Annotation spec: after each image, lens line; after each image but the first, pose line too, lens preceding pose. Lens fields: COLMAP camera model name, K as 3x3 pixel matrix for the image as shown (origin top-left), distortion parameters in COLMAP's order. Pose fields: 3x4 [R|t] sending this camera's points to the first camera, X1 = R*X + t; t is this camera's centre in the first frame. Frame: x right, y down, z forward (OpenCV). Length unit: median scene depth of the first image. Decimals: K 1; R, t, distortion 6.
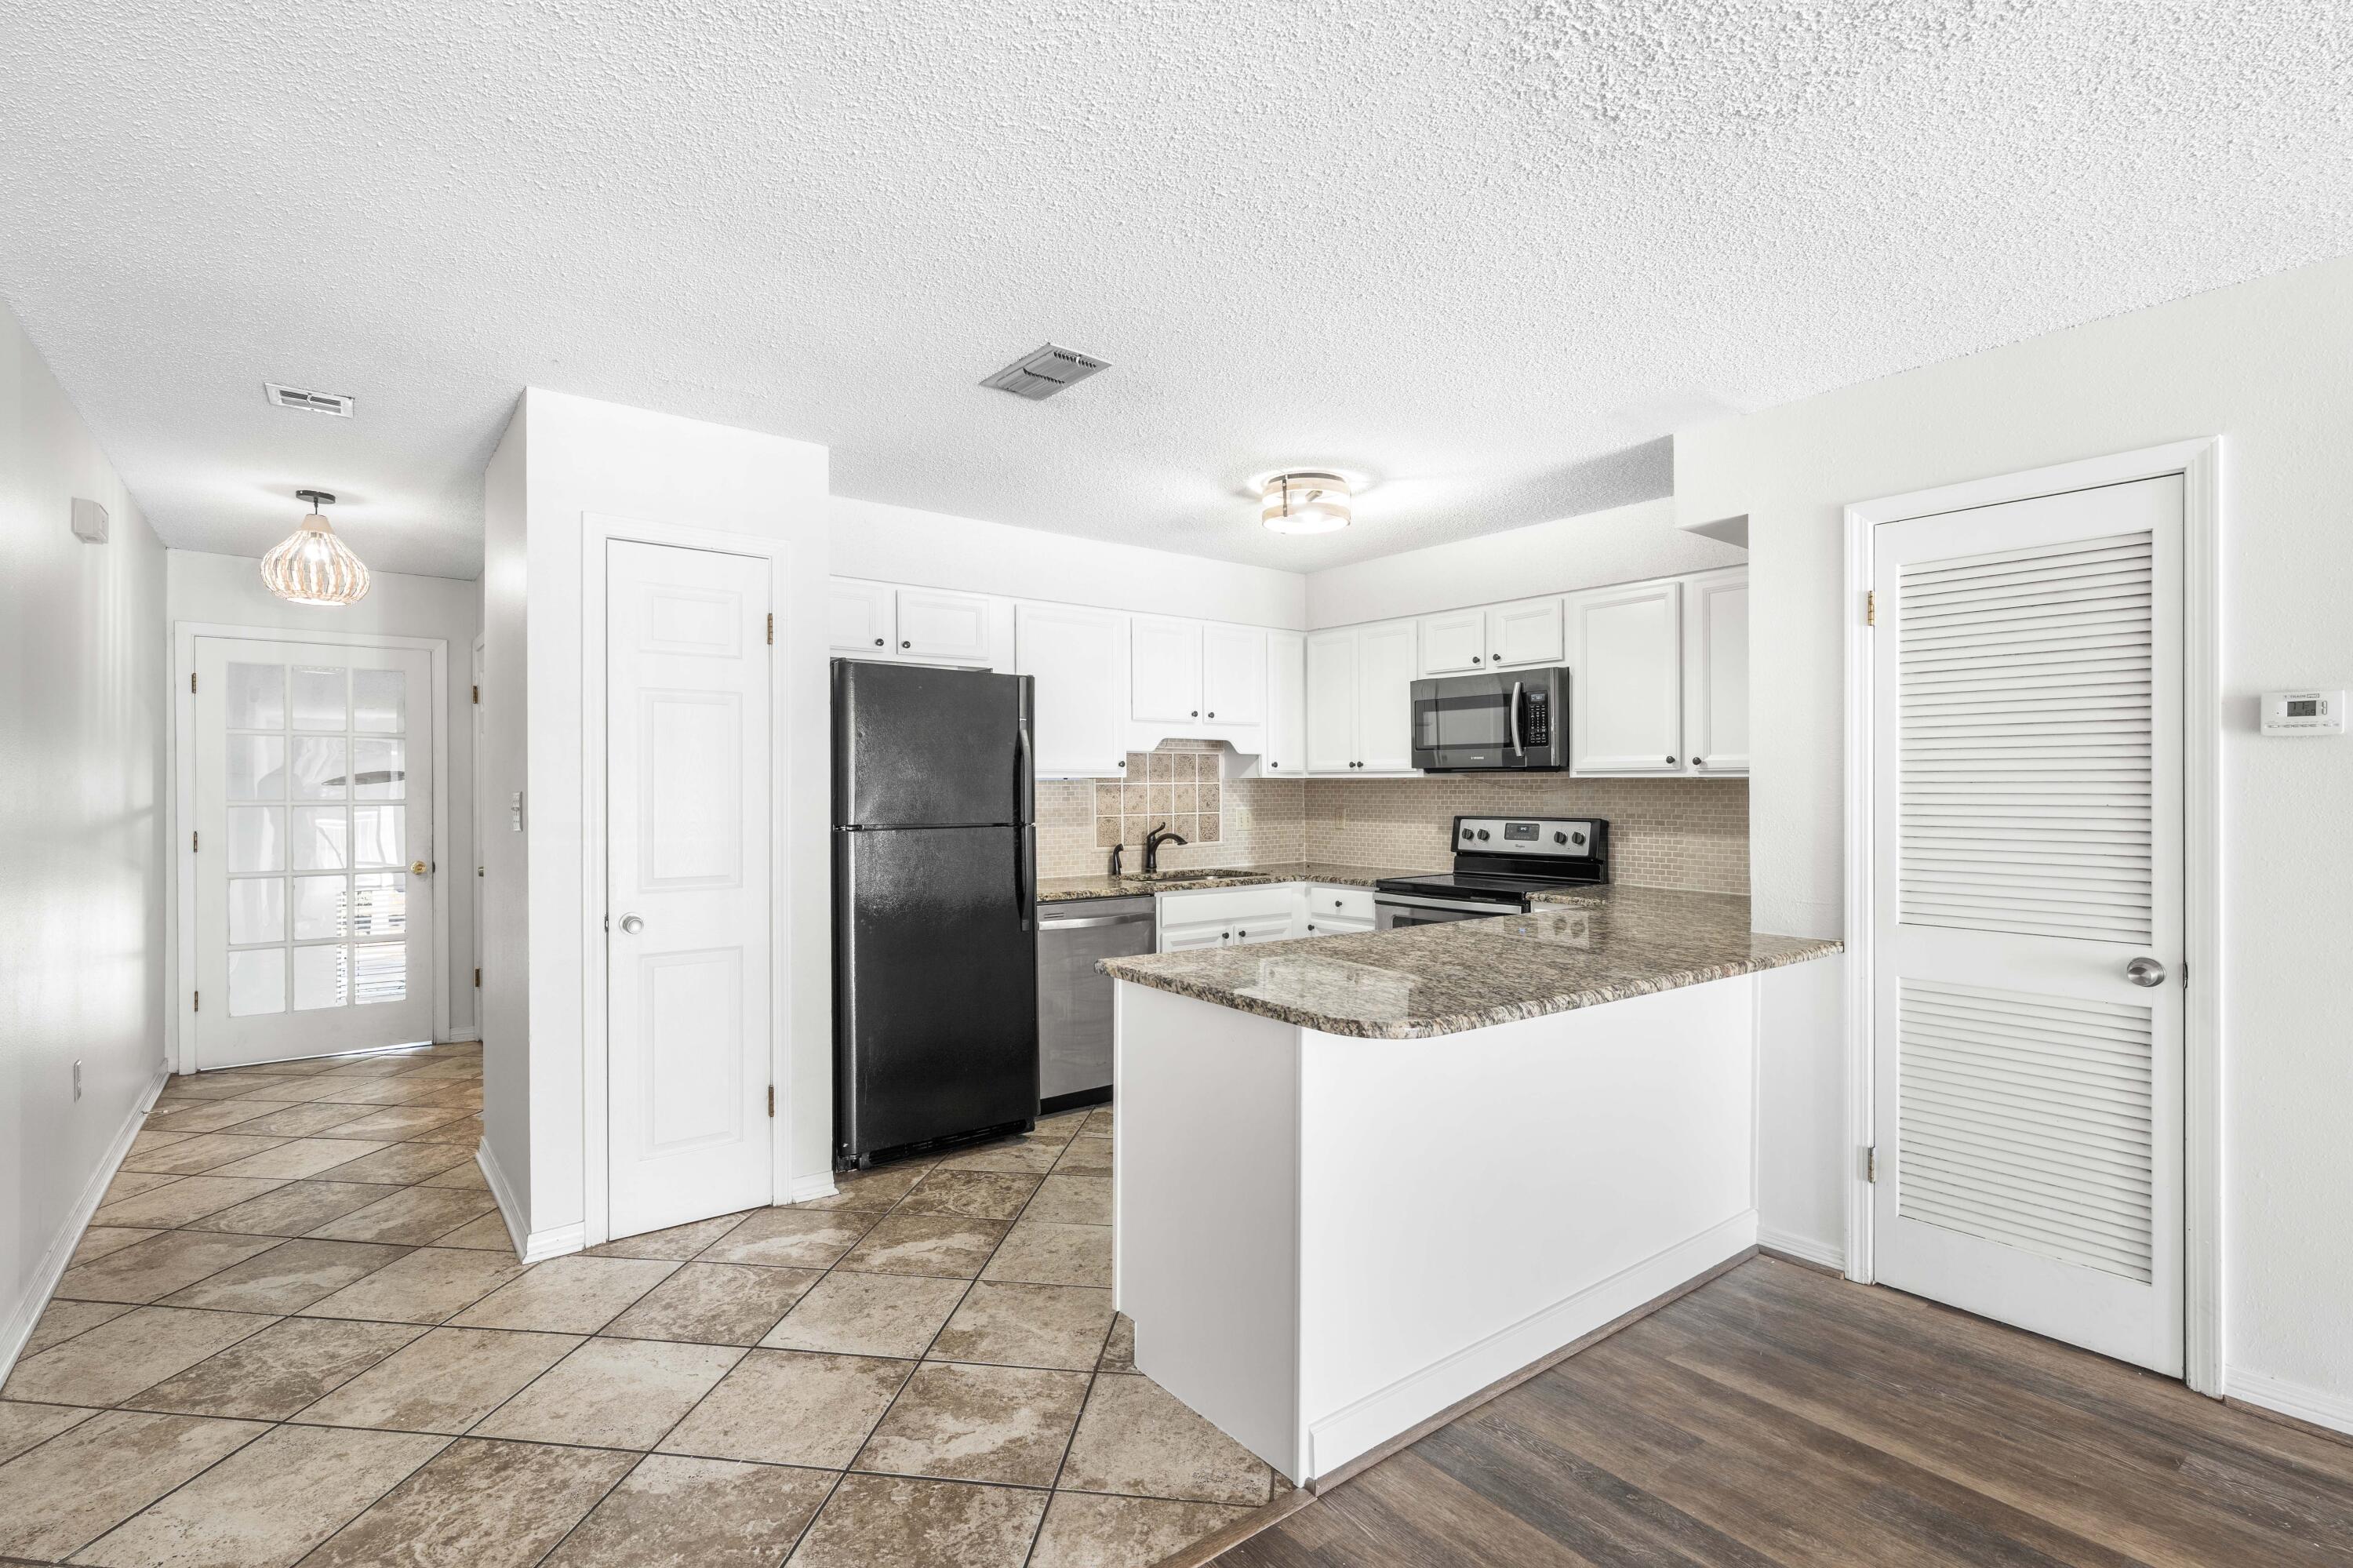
lens RADIAL K [[1087.4, 0, 1168.6], [0, 1087.4, 789.6], [0, 0, 1]] dist [0.000836, 0.000020]
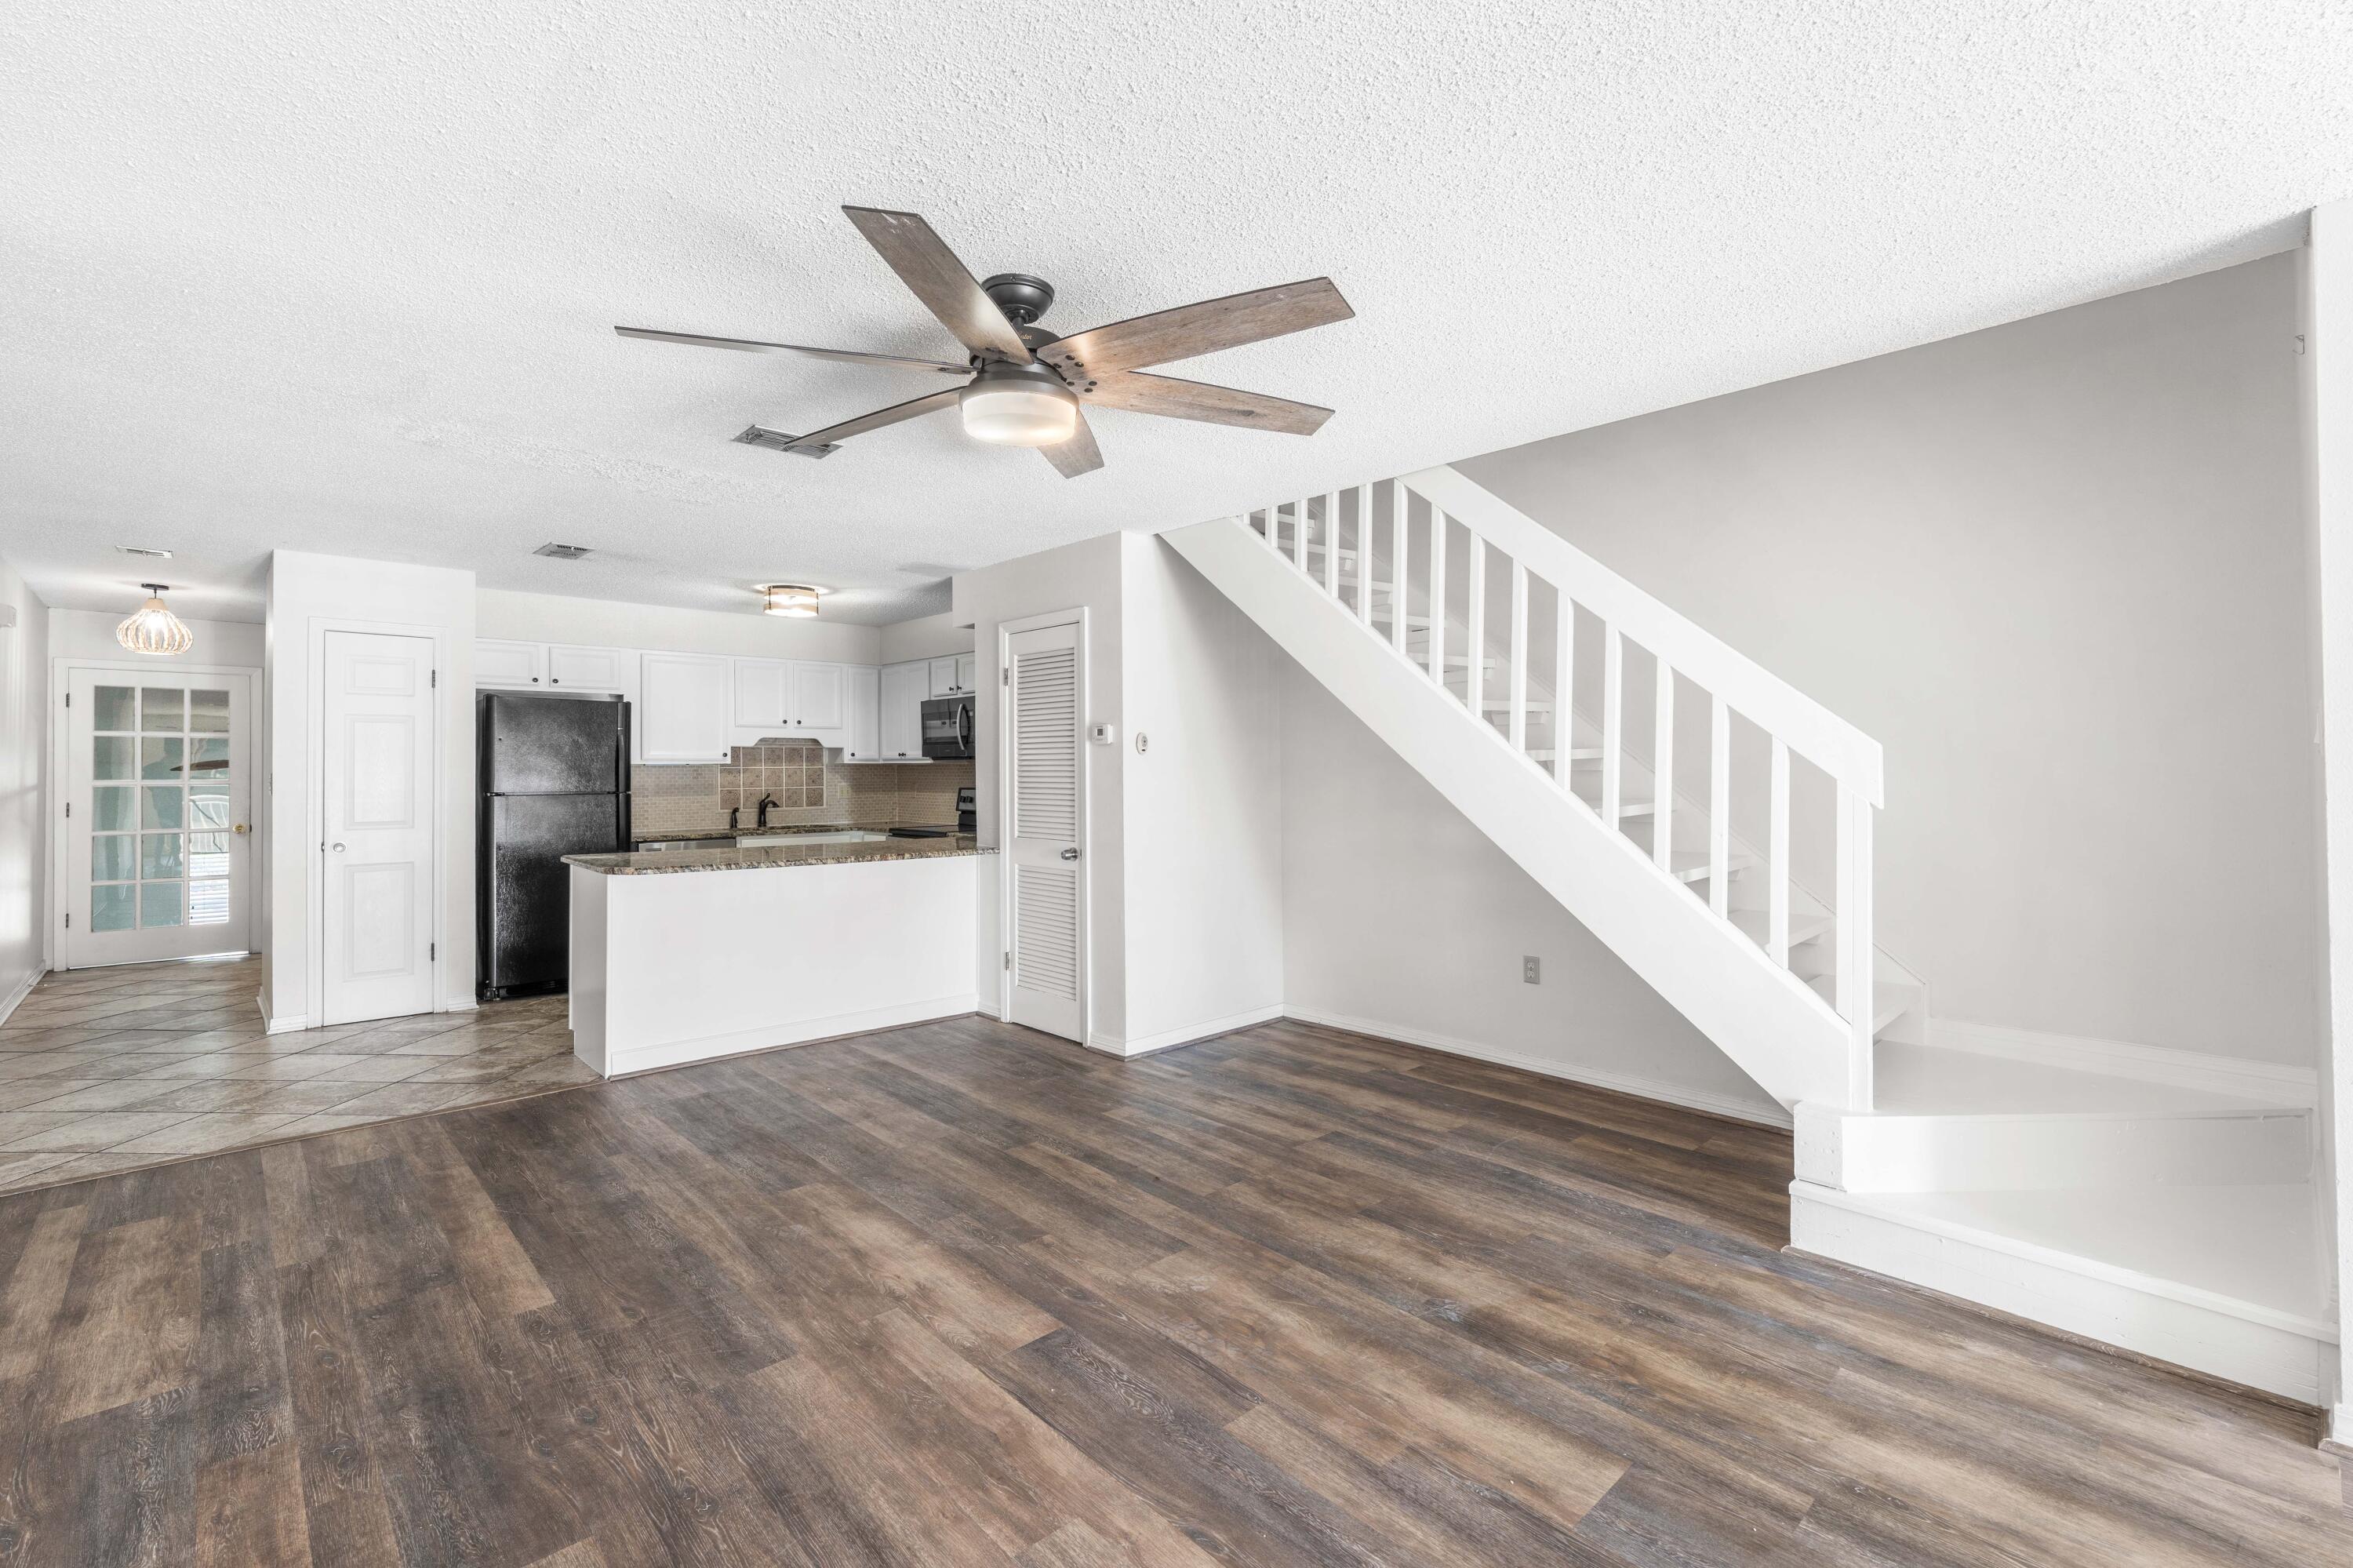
lens RADIAL K [[1044.5, 0, 1179.7], [0, 1044.5, 760.3], [0, 0, 1]] dist [0.001035, 0.000599]
pose [[0.995972, -0.003451, 0.089600, 0.491896], [0.004475, 0.999927, -0.011235, 0.004166], [-0.089555, 0.011590, 0.995914, -0.562183]]
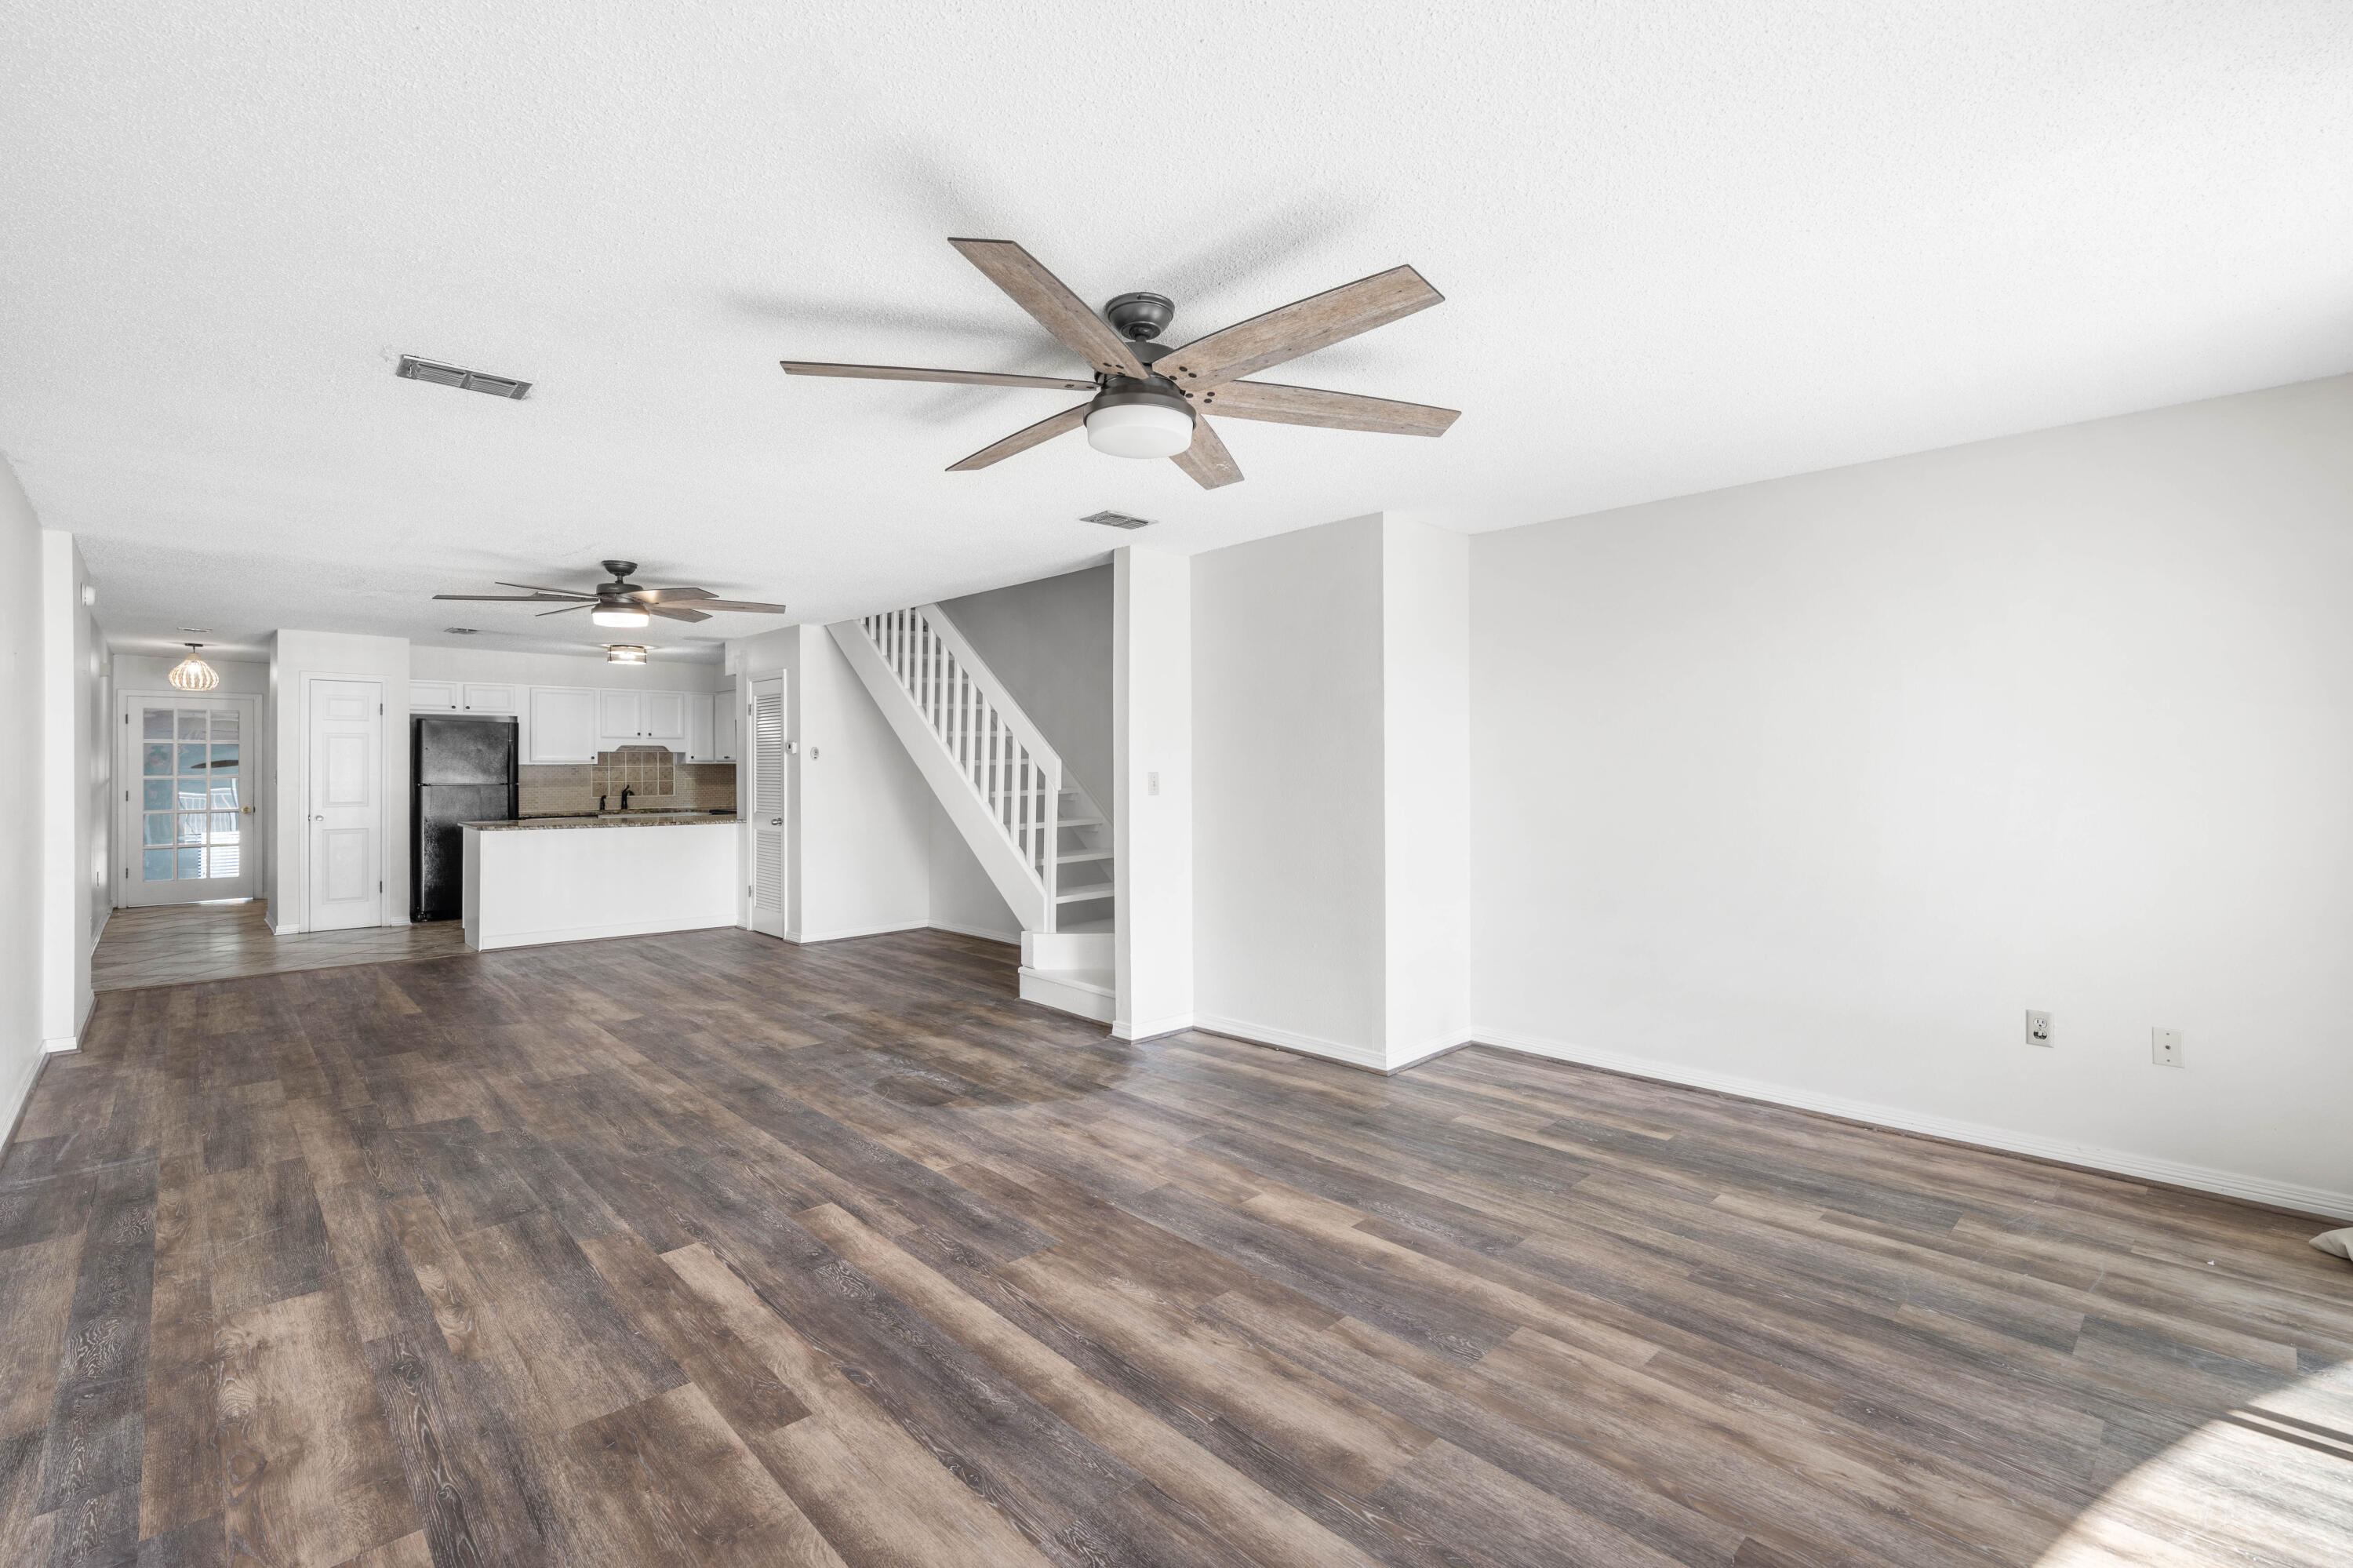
lens RADIAL K [[1052.8, 0, 1180.5], [0, 1052.8, 761.9], [0, 0, 1]] dist [-0.000927, -0.000915]
pose [[0.994761, -0.001914, 0.102210, 0.964256], [0.002620, 0.999974, -0.006766, 0.002444], [-0.102194, 0.006999, 0.994740, -1.287980]]
